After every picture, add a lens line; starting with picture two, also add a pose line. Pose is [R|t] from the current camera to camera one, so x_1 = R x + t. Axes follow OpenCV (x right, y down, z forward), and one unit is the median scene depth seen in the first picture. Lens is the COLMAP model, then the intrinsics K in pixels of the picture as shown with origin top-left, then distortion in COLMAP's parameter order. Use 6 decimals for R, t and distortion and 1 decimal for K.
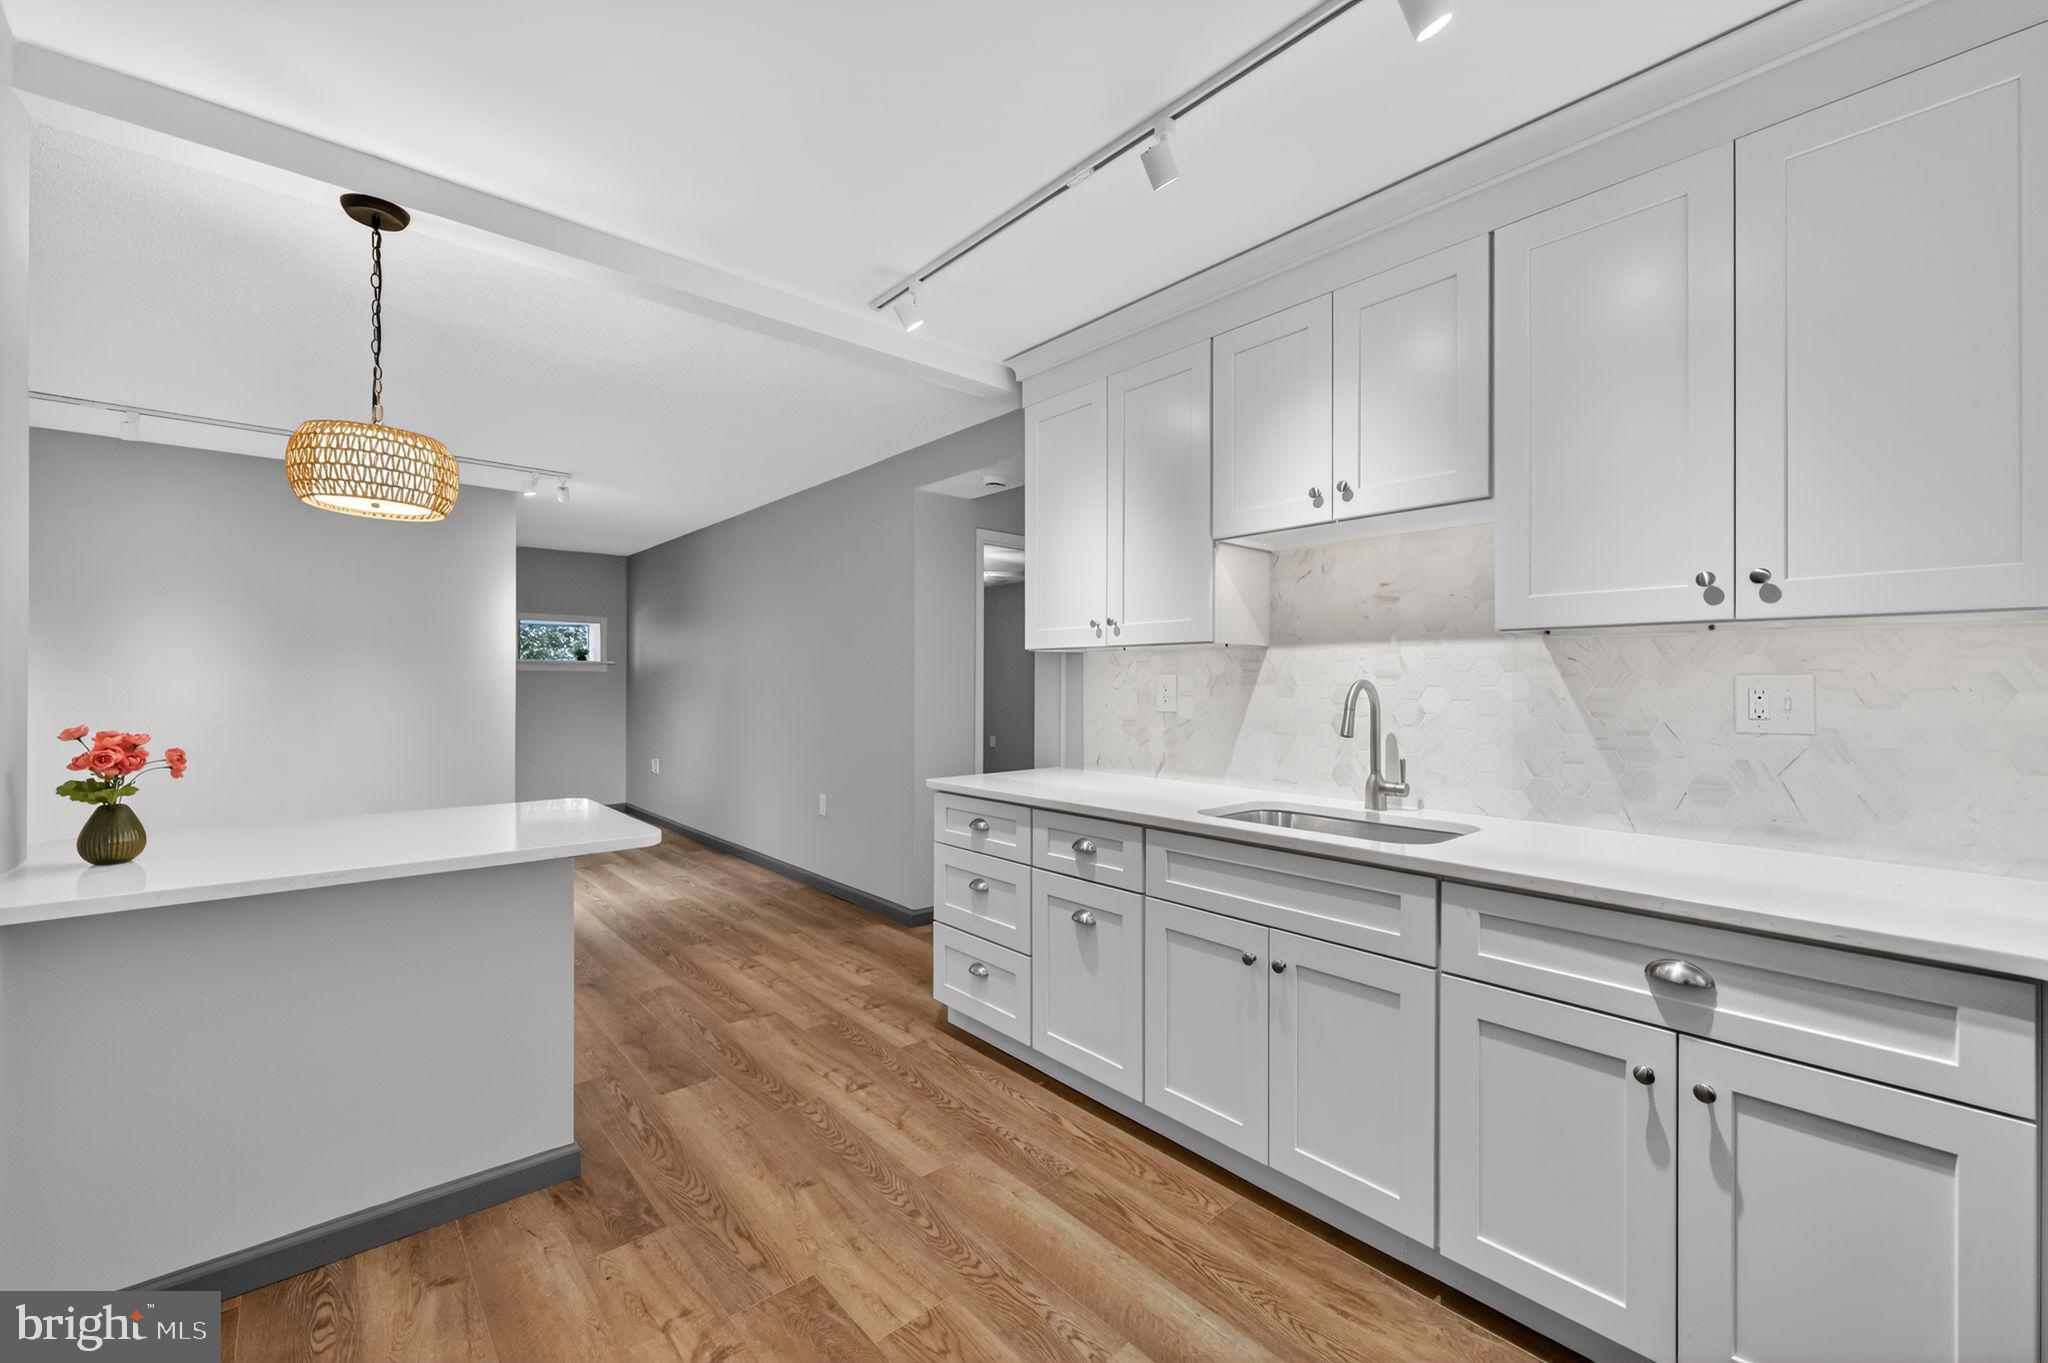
lens RADIAL K [[821.4, 0, 1024.0], [0, 821.4, 681.5], [0, 0, 1]] dist [0.000458, 0.000054]
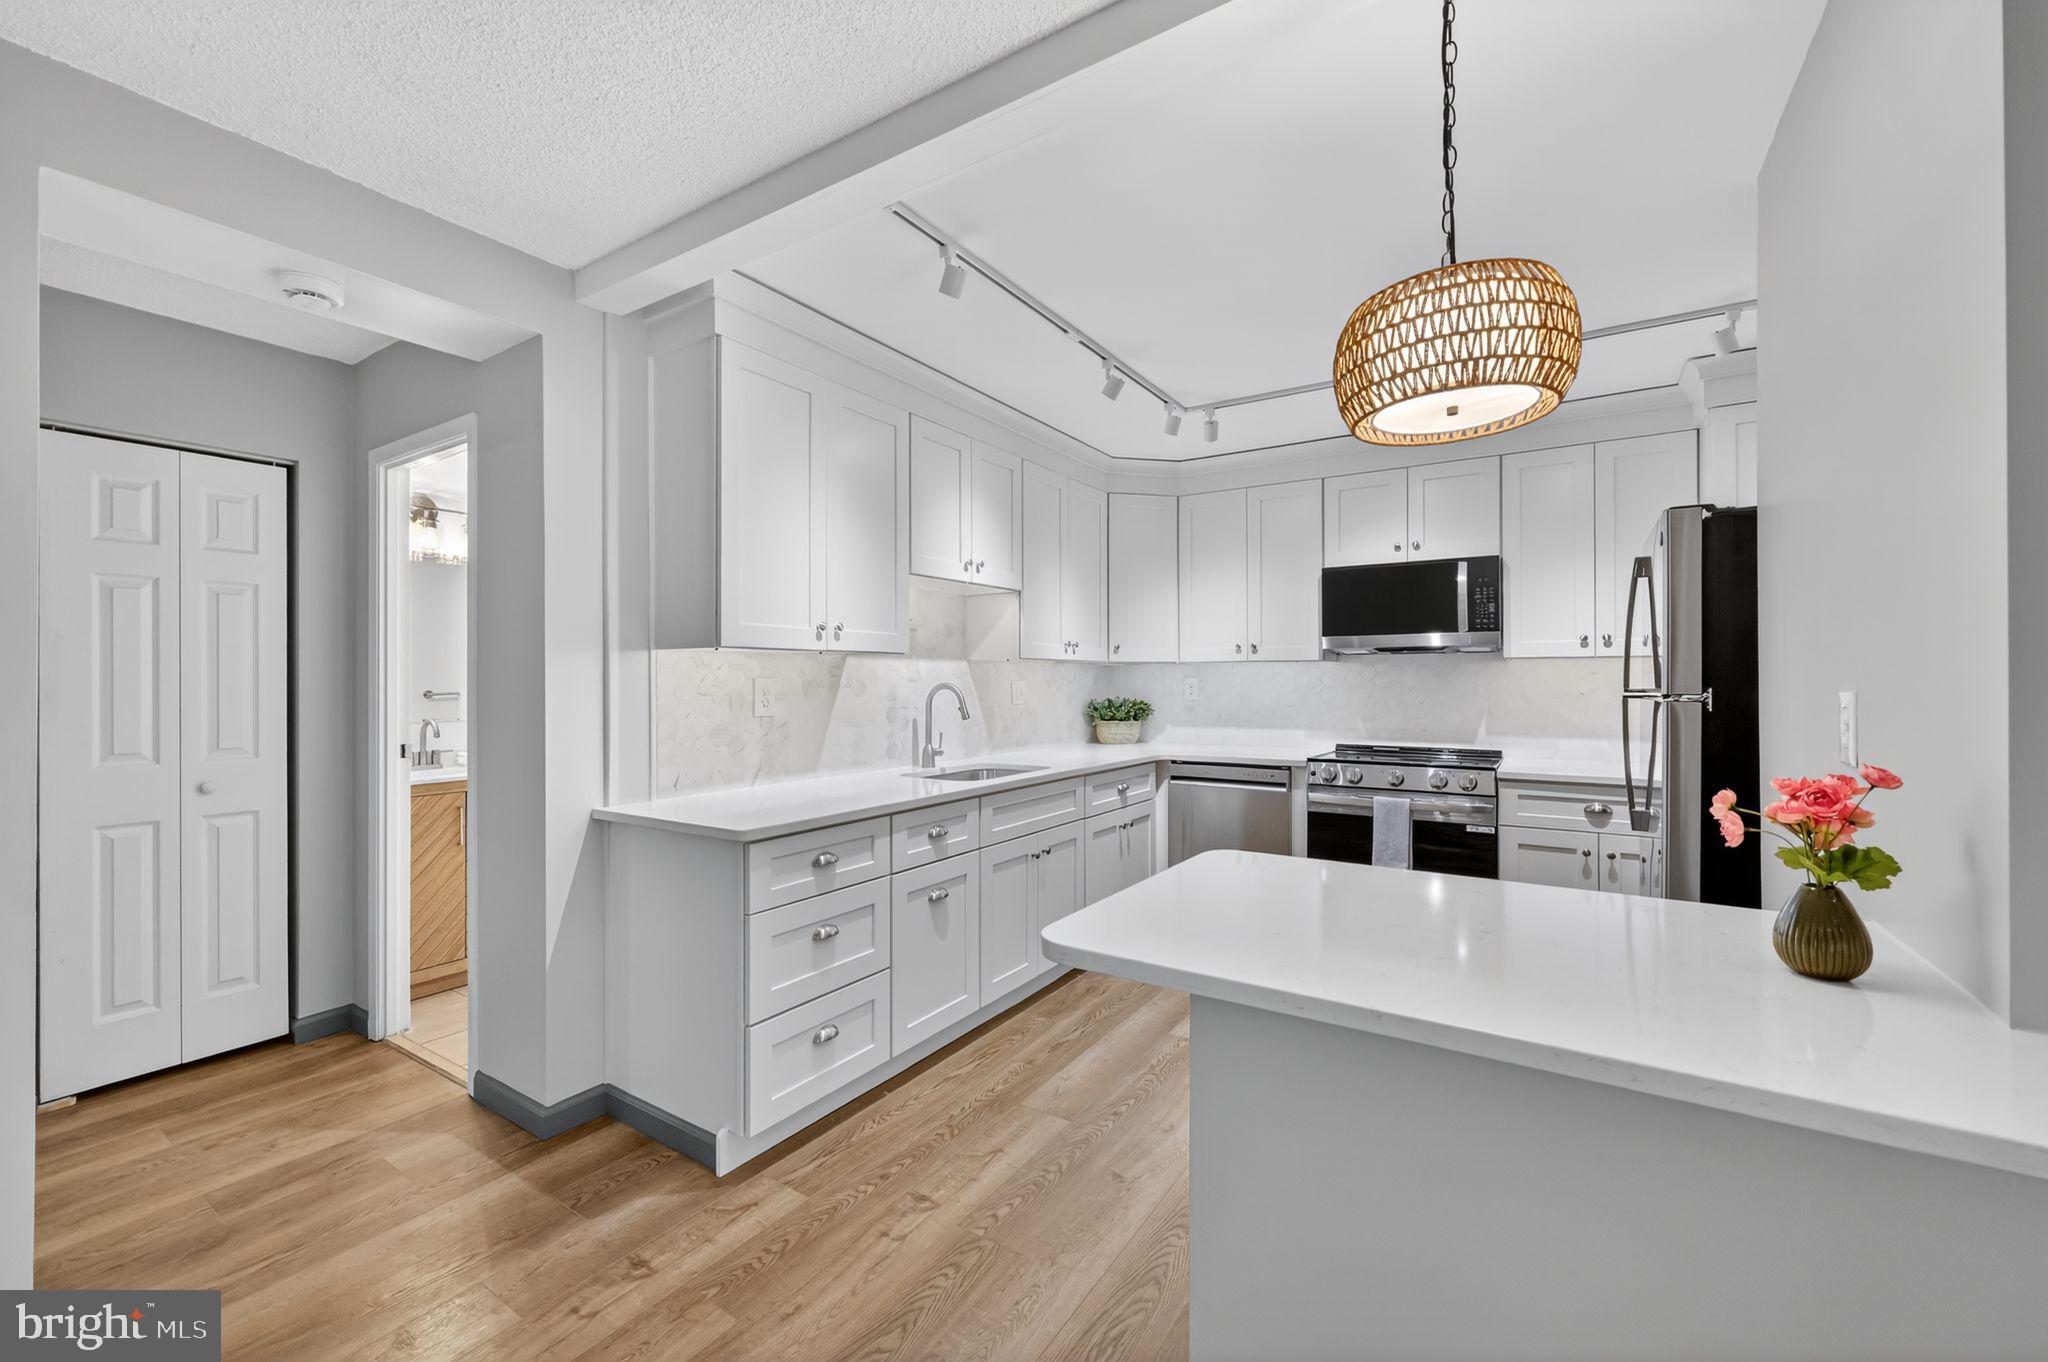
lens RADIAL K [[821.4, 0, 1024.0], [0, 821.4, 681.0], [0, 0, 1]] dist [0.000458, 0.000054]
pose [[-0.264757, -0.001967, 0.964313, -1.098543], [0.000957, 0.999997, 0.002302, -0.009268], [-0.964315, 0.001532, -0.264755, 1.241245]]
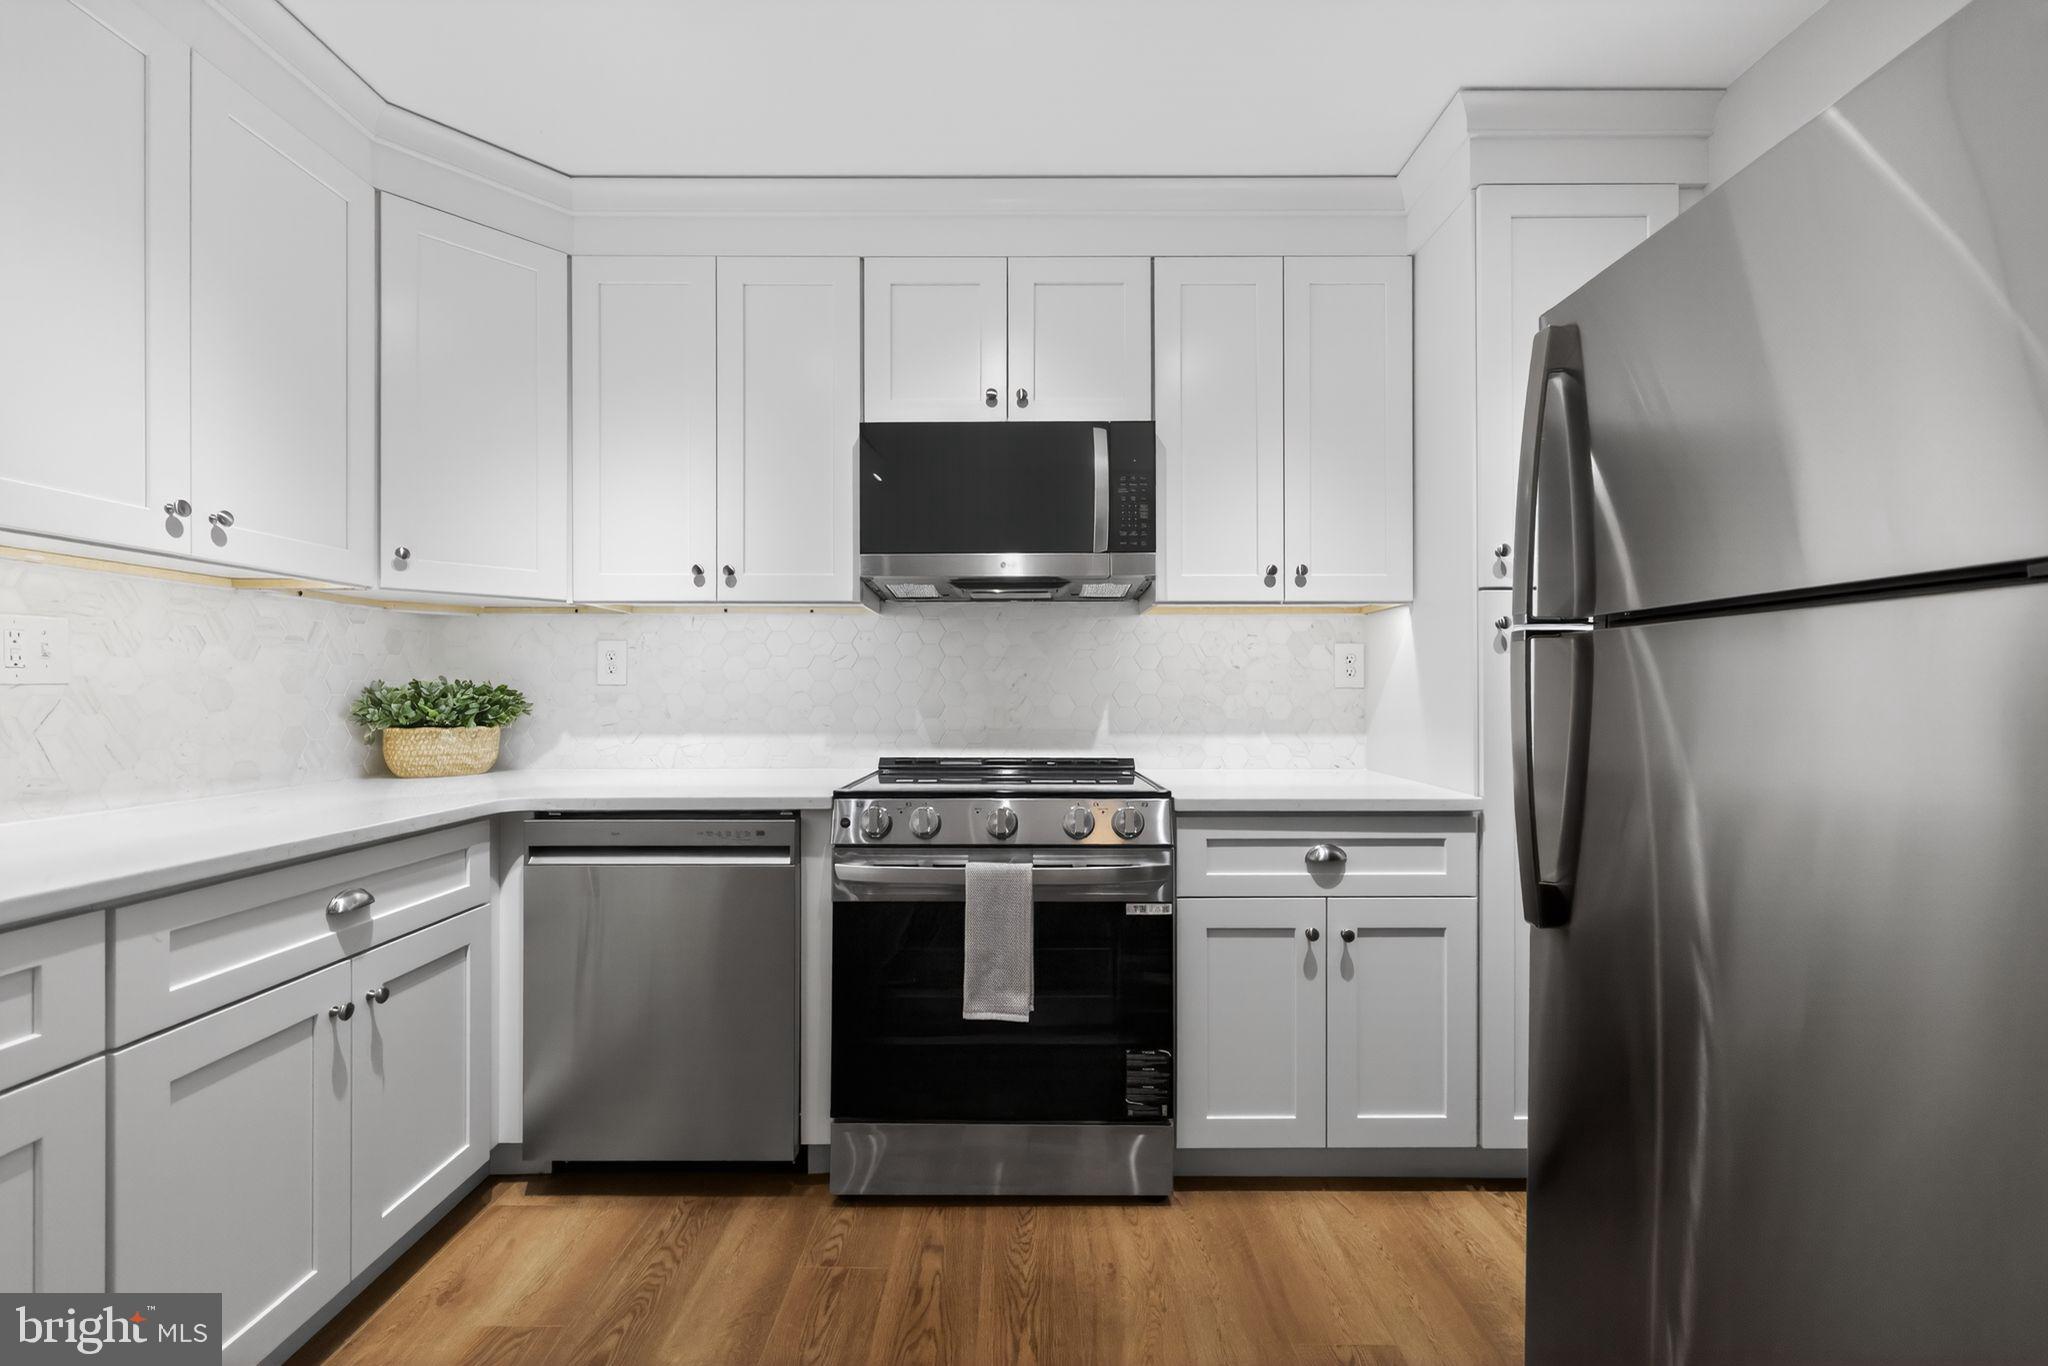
lens RADIAL K [[823.4, 0, 1012.7], [0, 823.4, 682.9], [0, 0, 1]] dist [0.000921, -0.000496]
pose [[-0.742435, 0.005113, 0.669899, -0.313800], [-0.001406, 0.999957, -0.009191, 0.052574], [-0.669917, -0.007766, -0.742395, 0.727099]]
